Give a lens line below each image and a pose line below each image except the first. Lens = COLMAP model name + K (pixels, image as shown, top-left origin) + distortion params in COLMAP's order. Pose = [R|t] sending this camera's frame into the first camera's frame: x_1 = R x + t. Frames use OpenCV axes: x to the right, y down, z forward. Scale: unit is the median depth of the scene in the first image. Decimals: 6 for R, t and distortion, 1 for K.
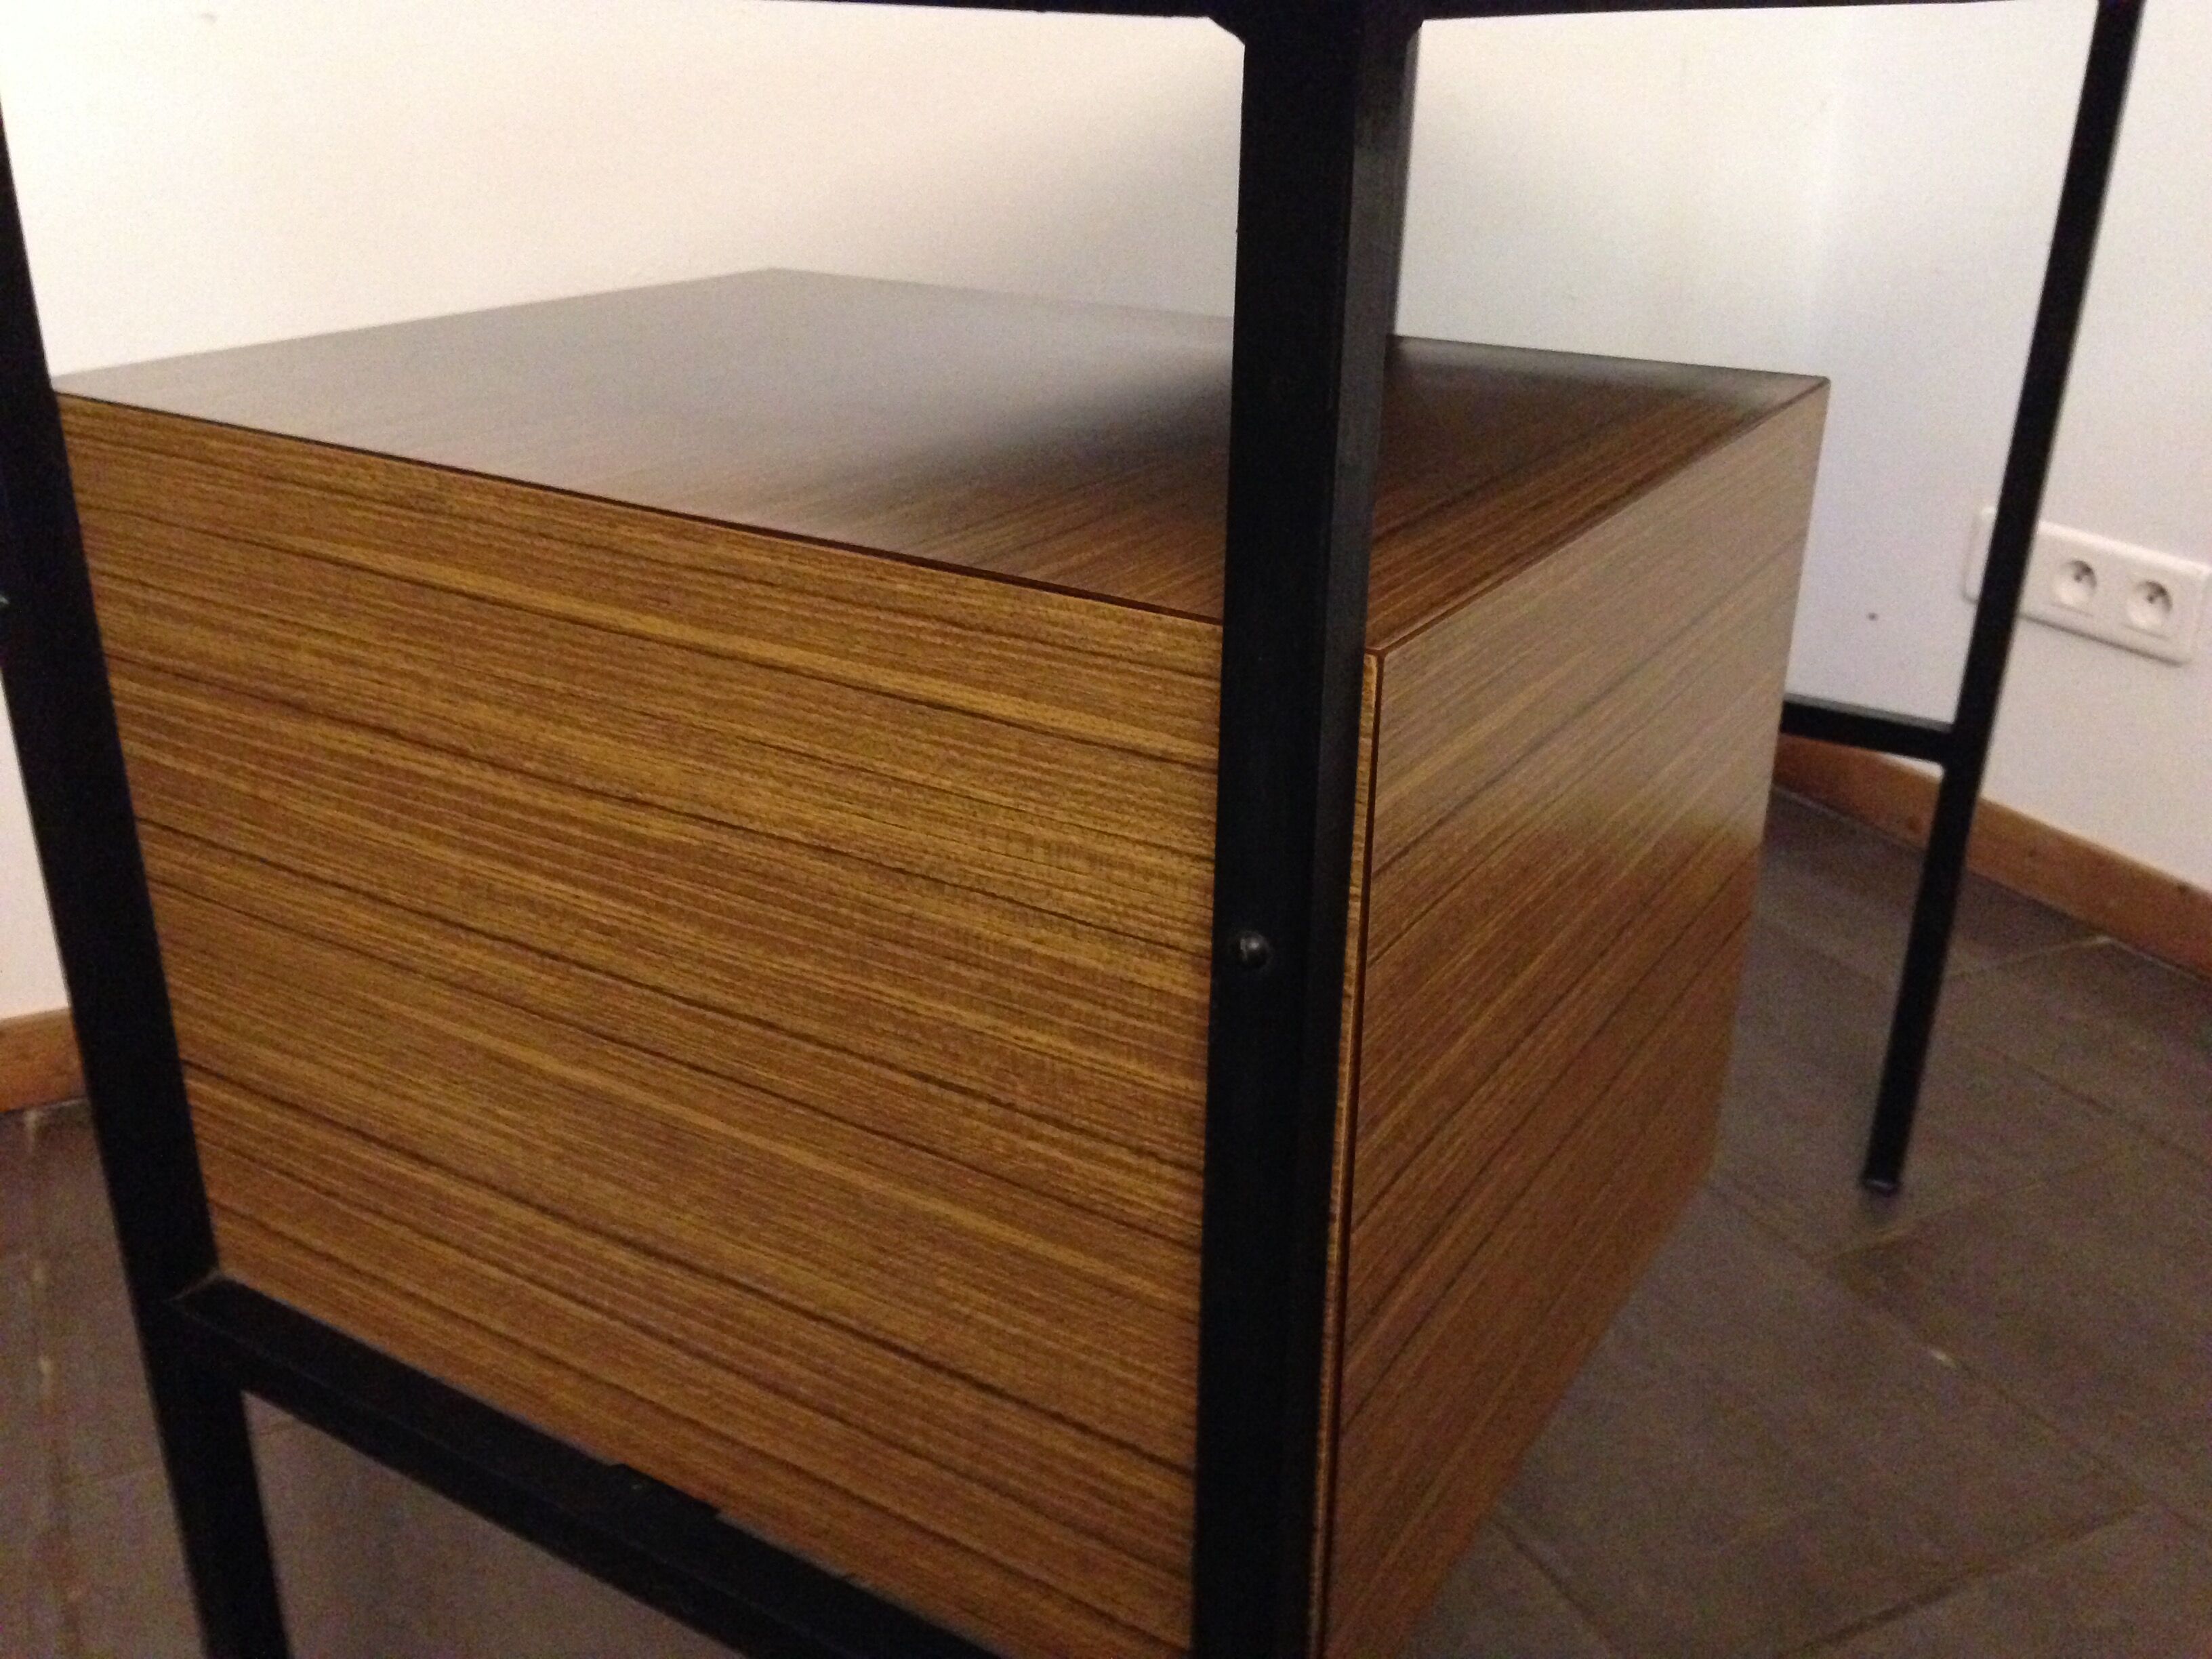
lens RADIAL K [[2073.2, 0, 1130.8], [0, 2073.2, 780.3], [0, 0, 1]] dist [0.086738, 0.000000]
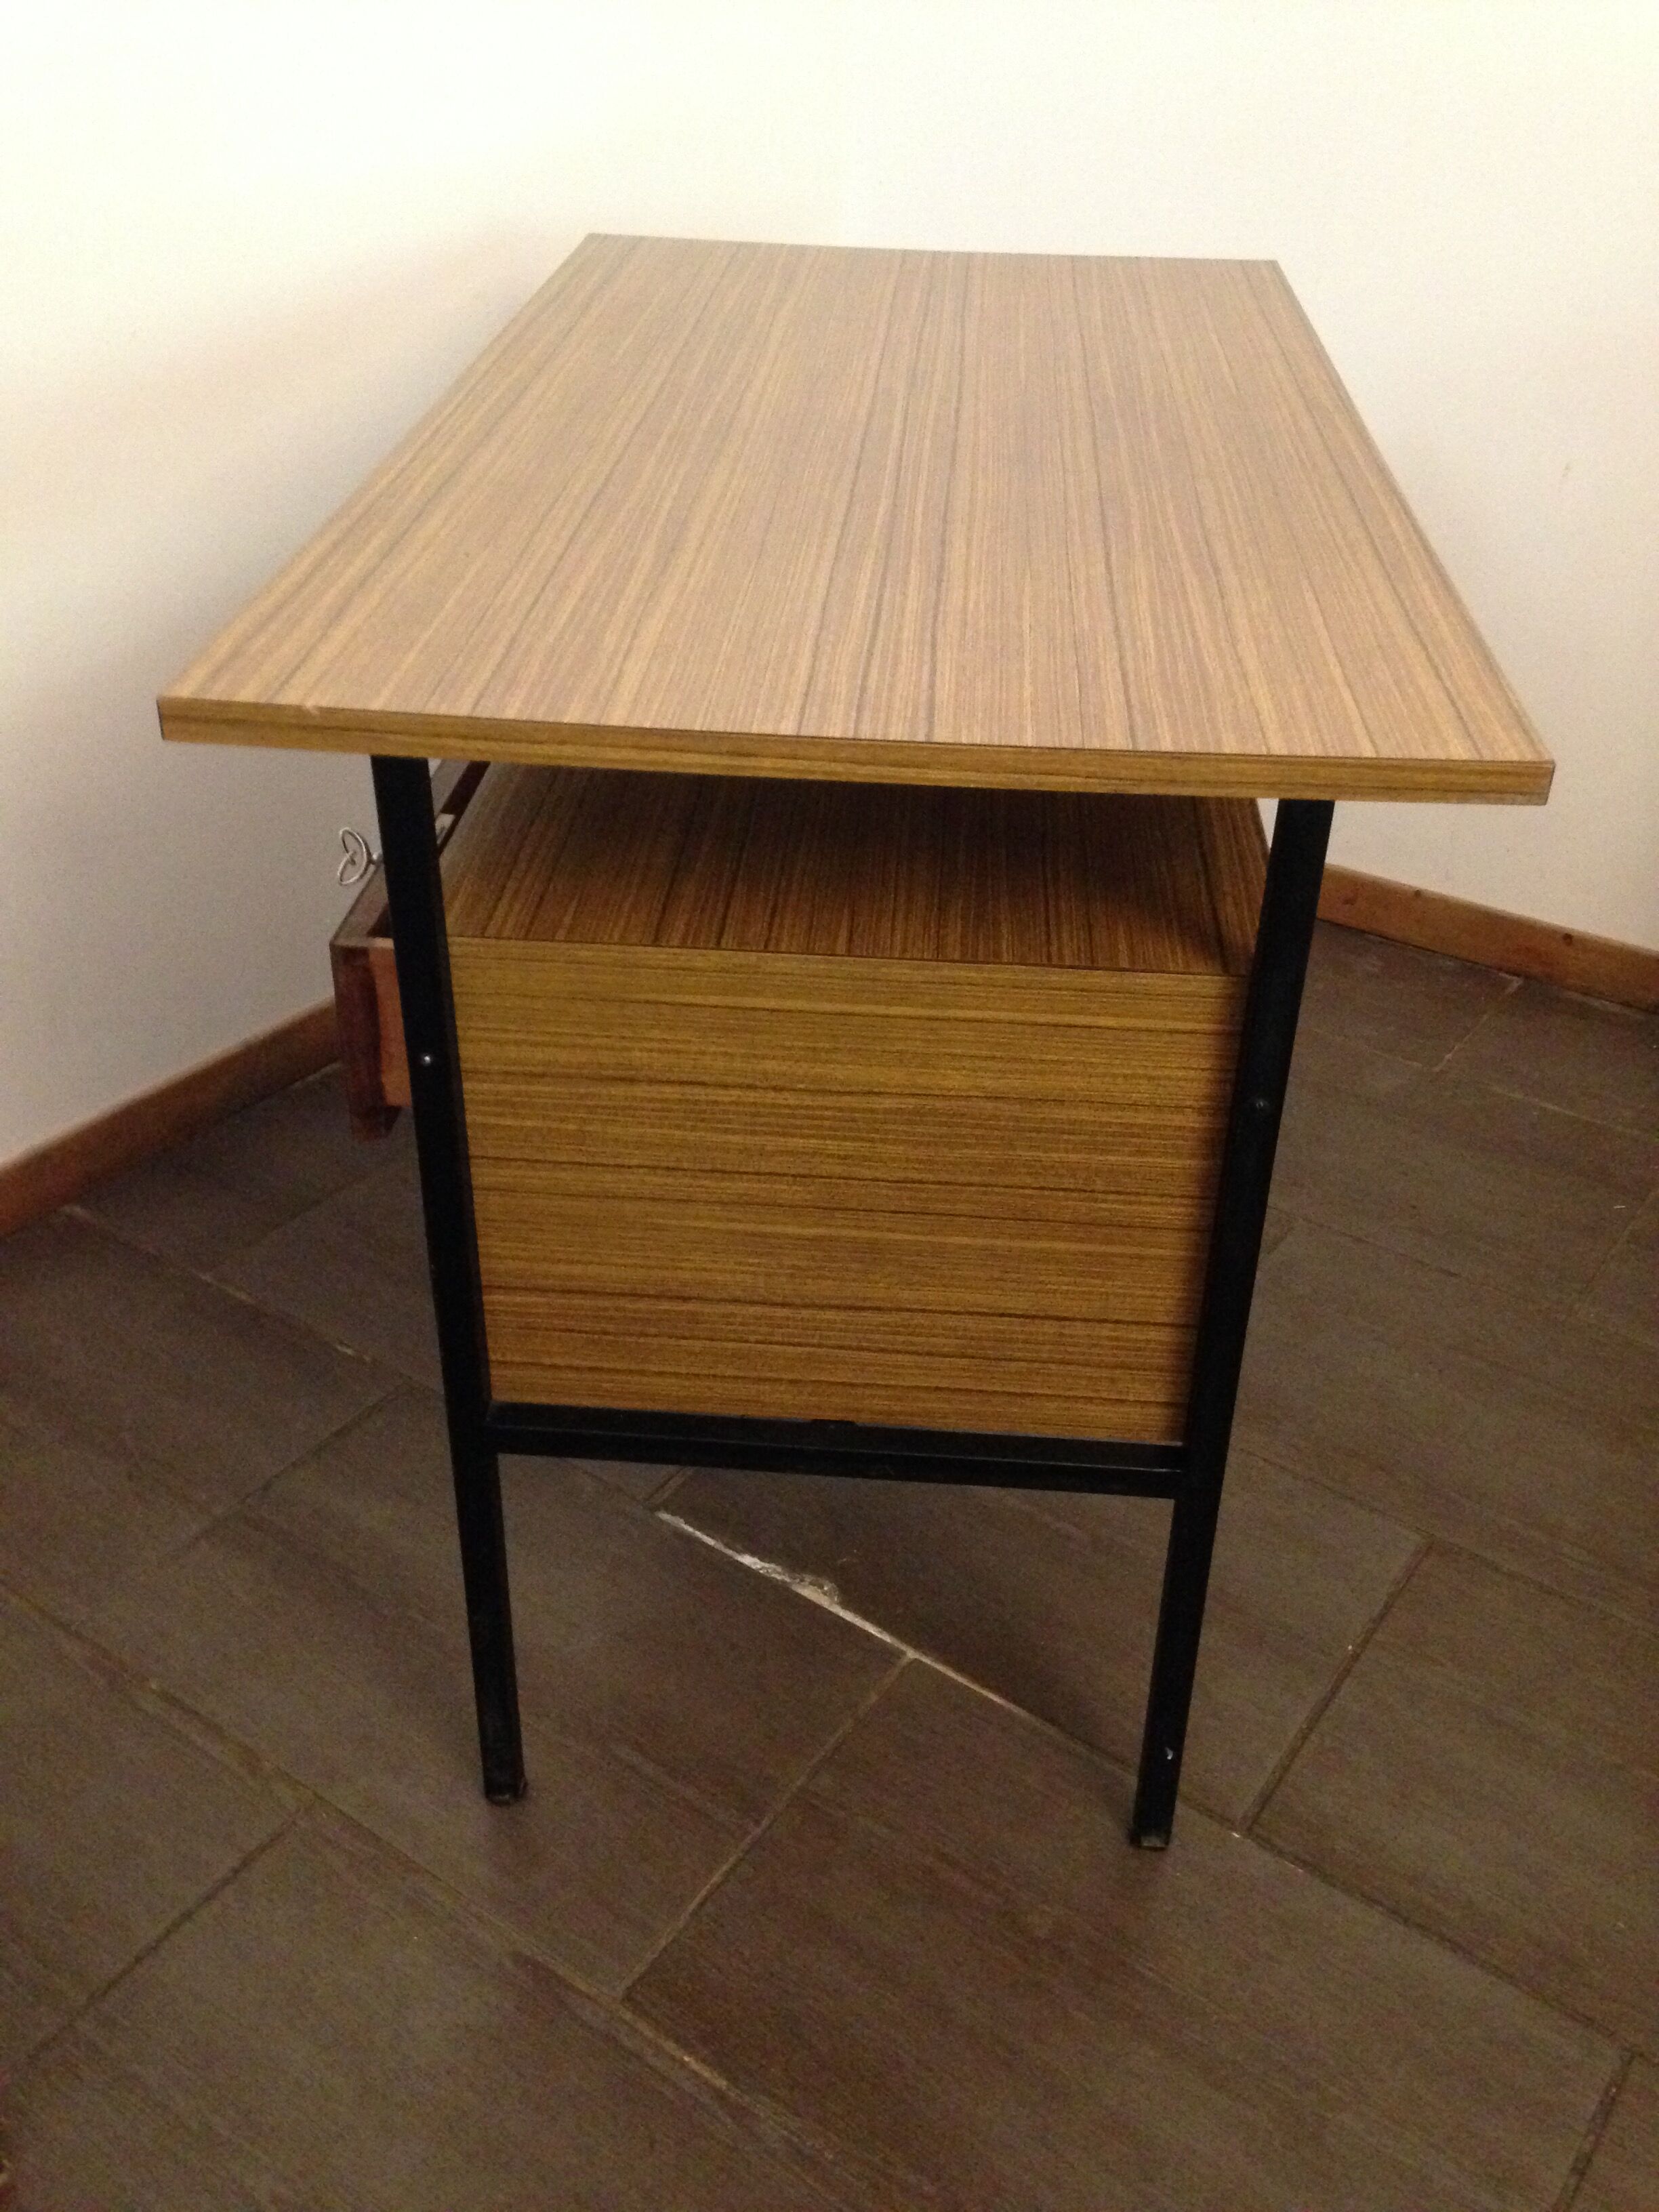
lens RADIAL K [[2073.2, 0, 826.0], [0, 2073.2, 1097.6], [0, 0, 1]] dist [0.086738, 0.000000]
pose [[0.892003, -0.241385, 0.382182, -1.013410], [0.166225, 0.961403, 0.219256, -0.418383], [-0.420356, -0.132049, 0.897699, -0.745720]]
